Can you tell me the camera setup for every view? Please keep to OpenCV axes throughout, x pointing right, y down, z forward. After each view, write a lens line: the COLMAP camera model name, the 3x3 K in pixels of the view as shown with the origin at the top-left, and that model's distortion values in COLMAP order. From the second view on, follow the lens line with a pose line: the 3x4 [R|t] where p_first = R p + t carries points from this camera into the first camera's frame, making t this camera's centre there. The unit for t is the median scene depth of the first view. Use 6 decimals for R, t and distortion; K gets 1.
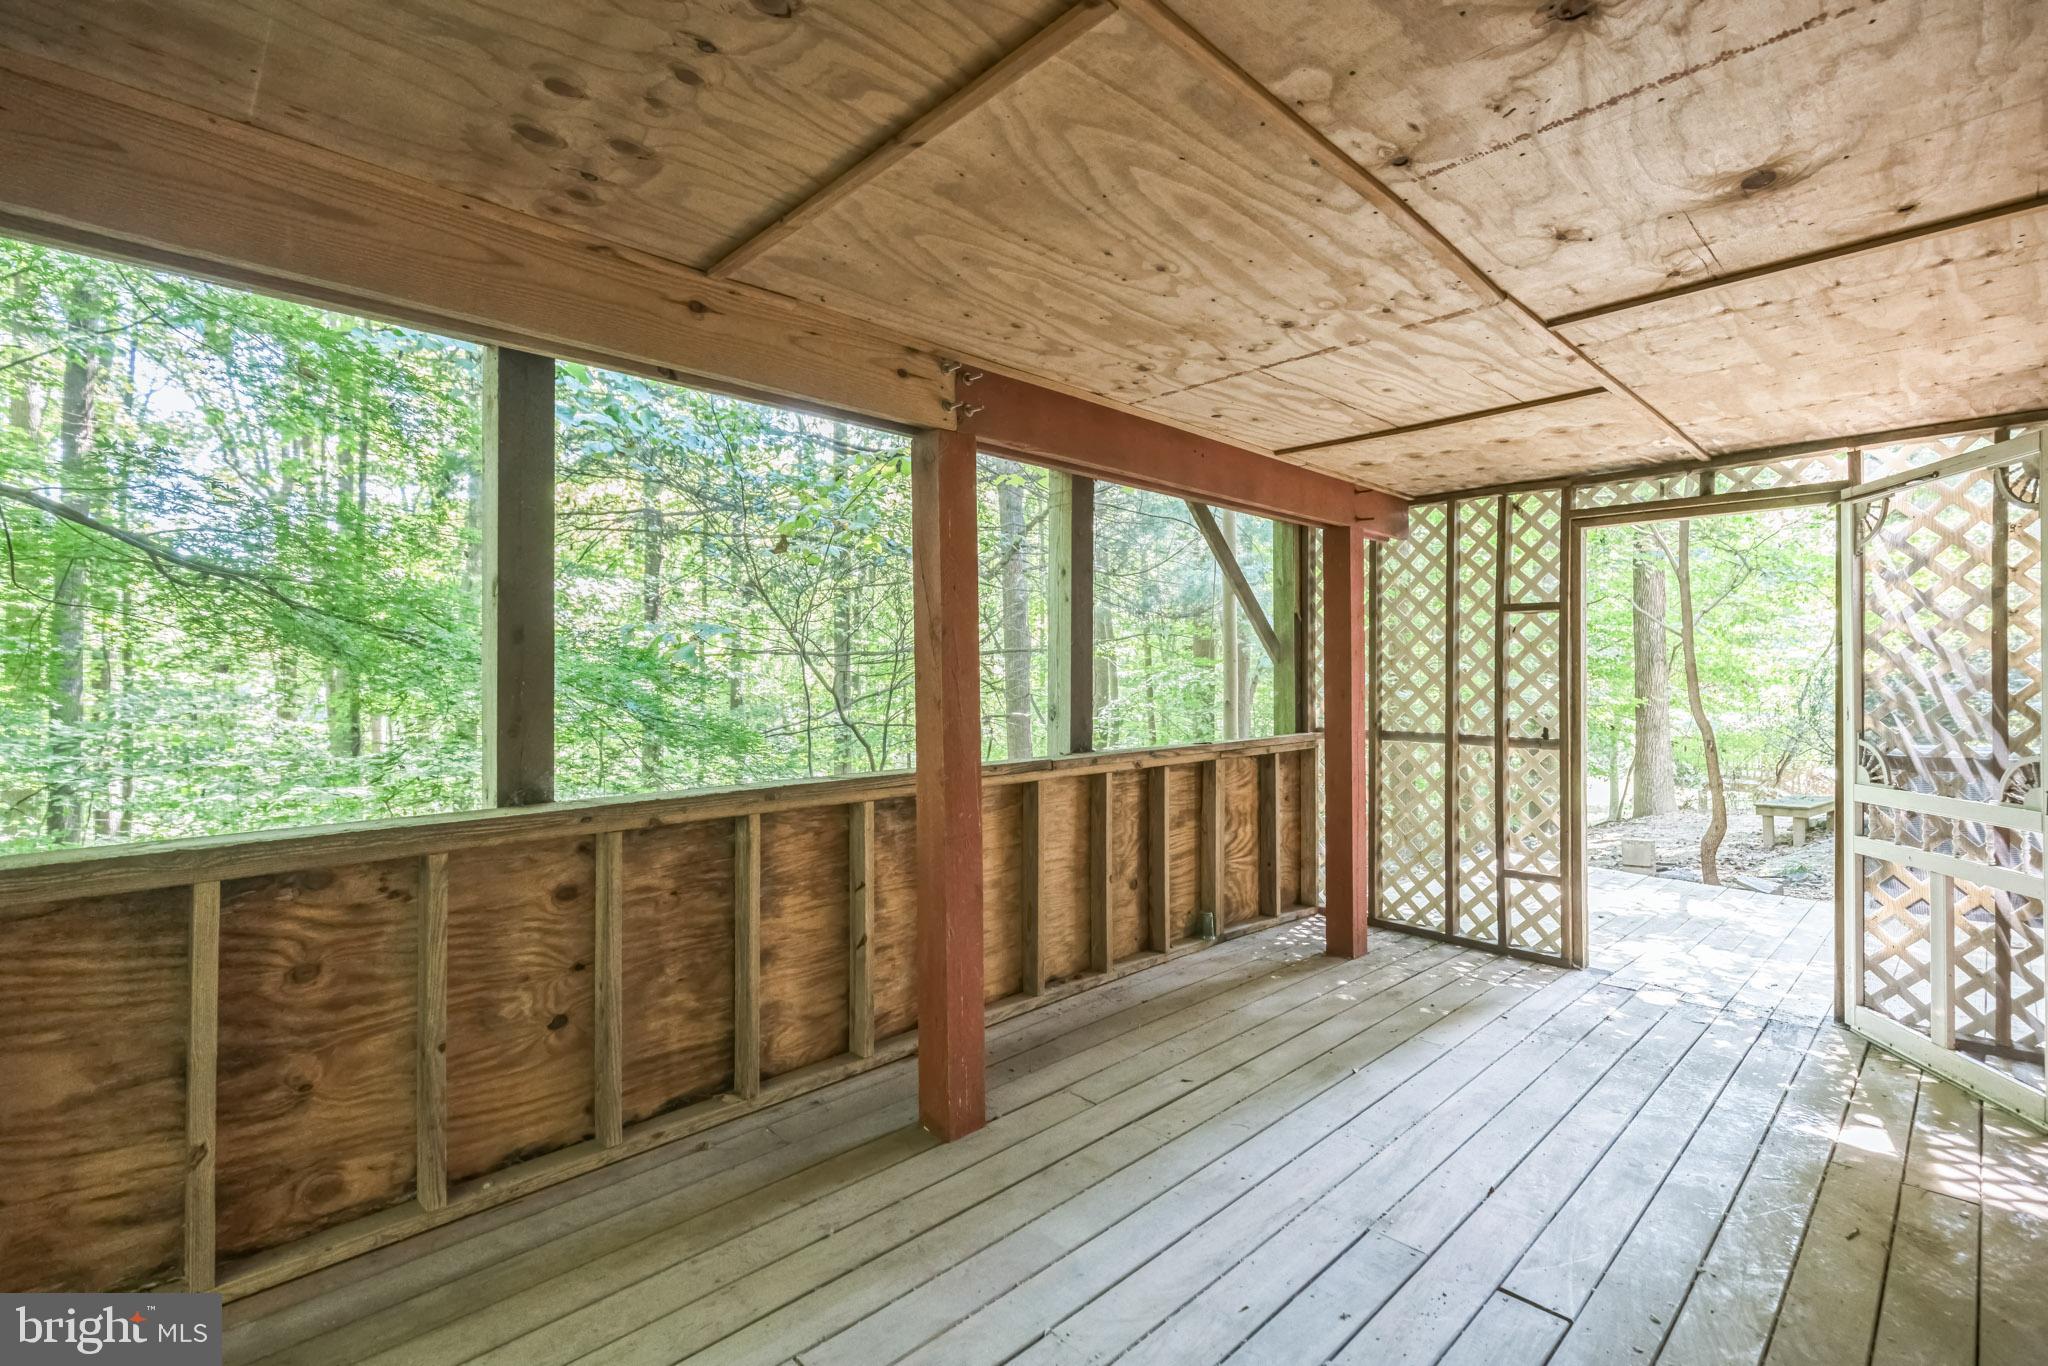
lens RADIAL K [[926.0, 0, 1022.7], [0, 926.0, 690.0], [0, 0, 1]] dist [0.000458, -0.000012]
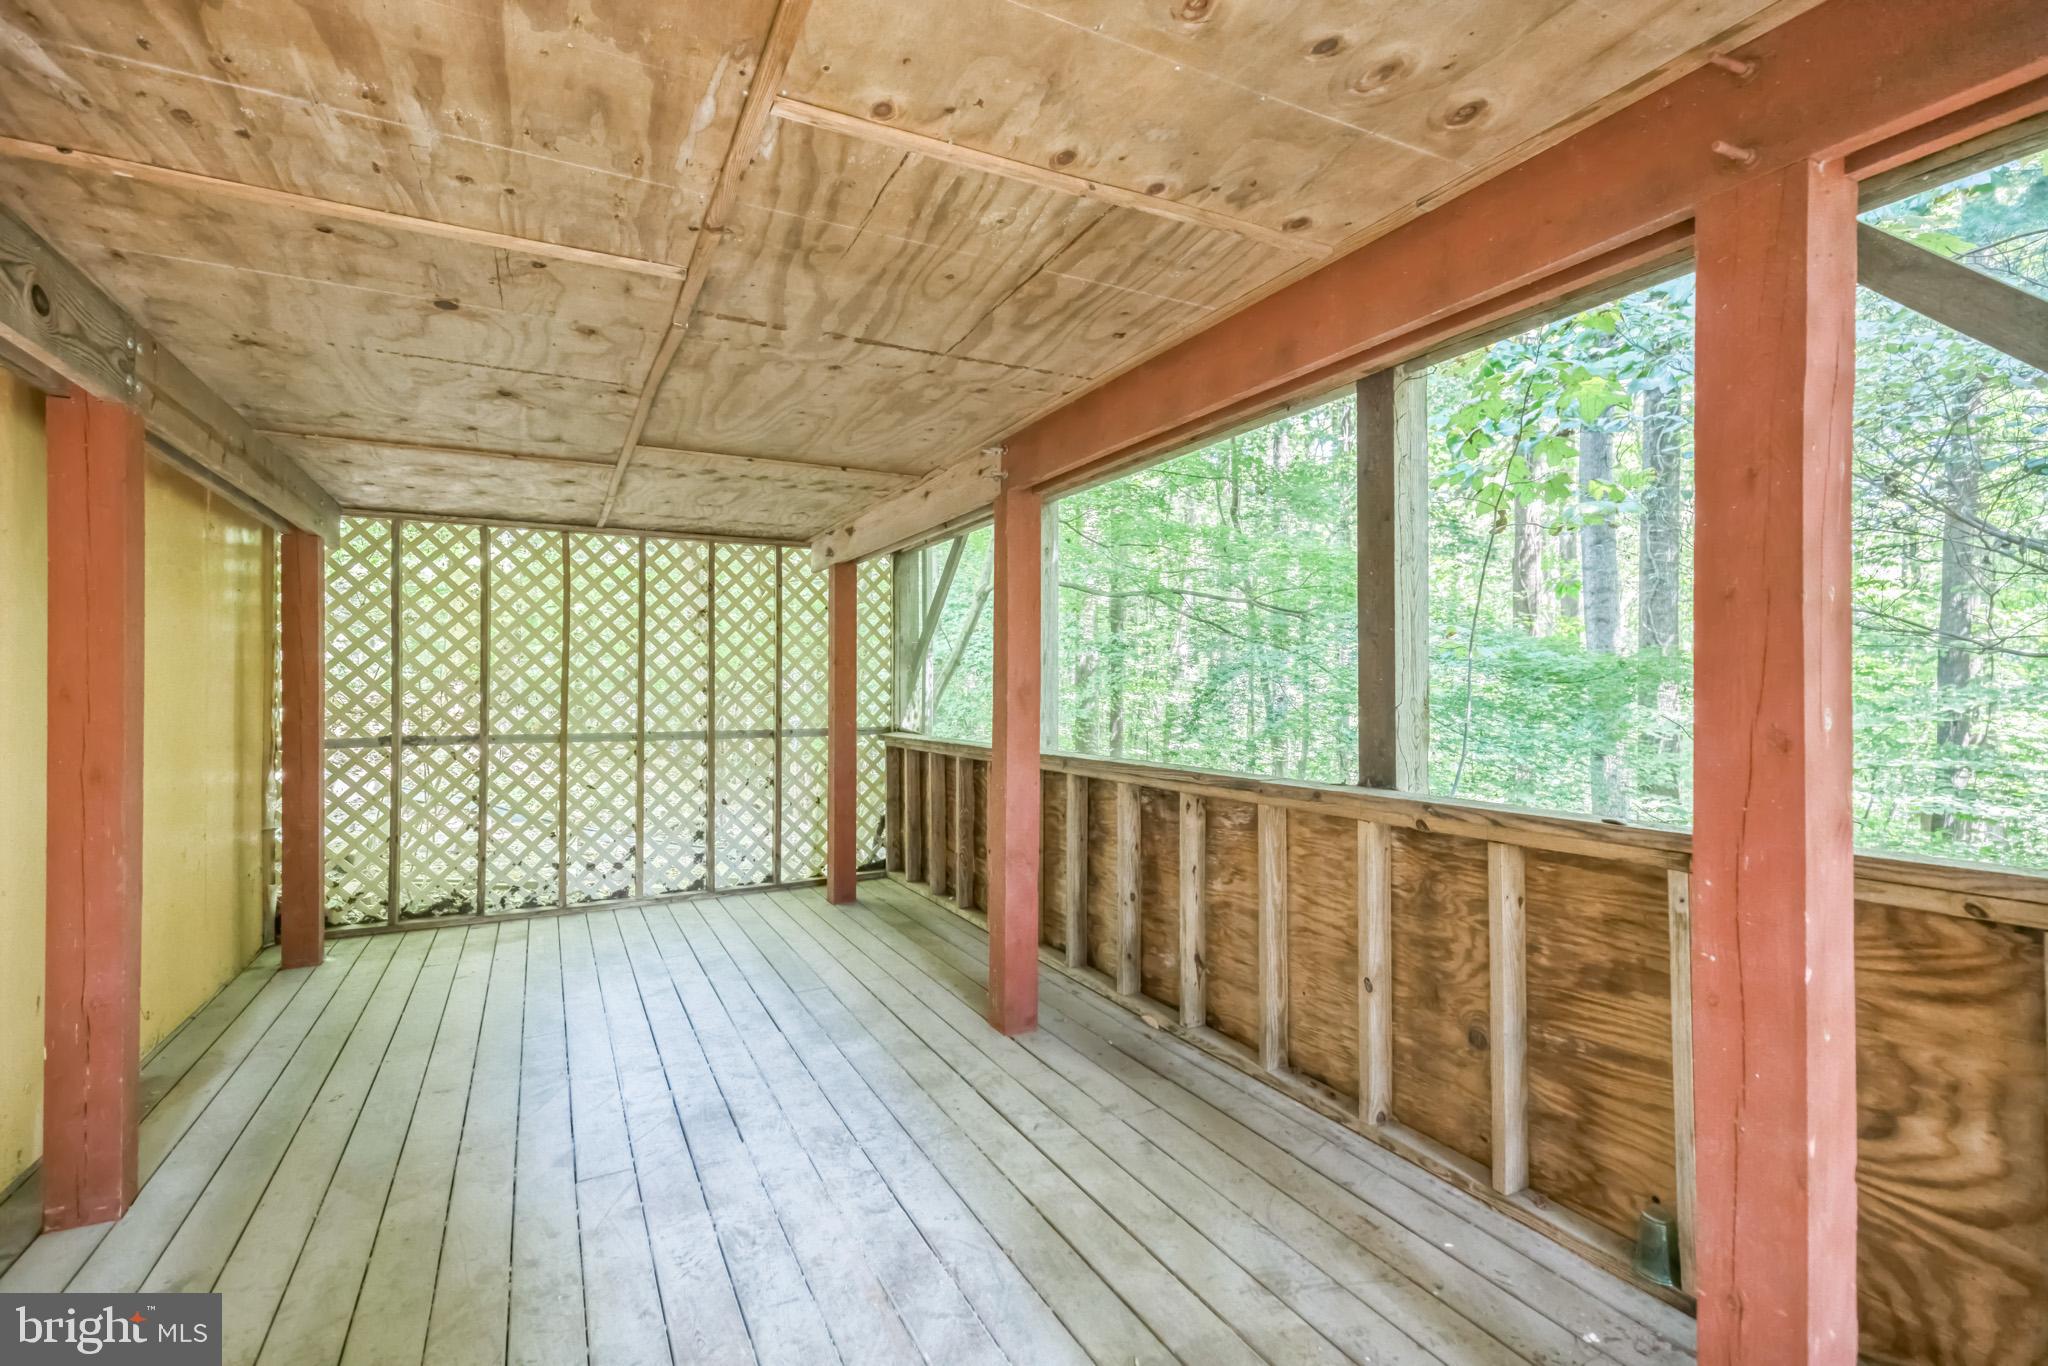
lens RADIAL K [[926.6, 0, 1023.7], [0, 926.6, 677.5], [0, 0, 1]] dist [0.003885, -0.000037]
pose [[-0.283826, -0.009326, -0.958831, 0.984742], [-0.013438, 0.999893, -0.005747, -0.007077], [0.958782, 0.011254, -0.283921, 1.165526]]
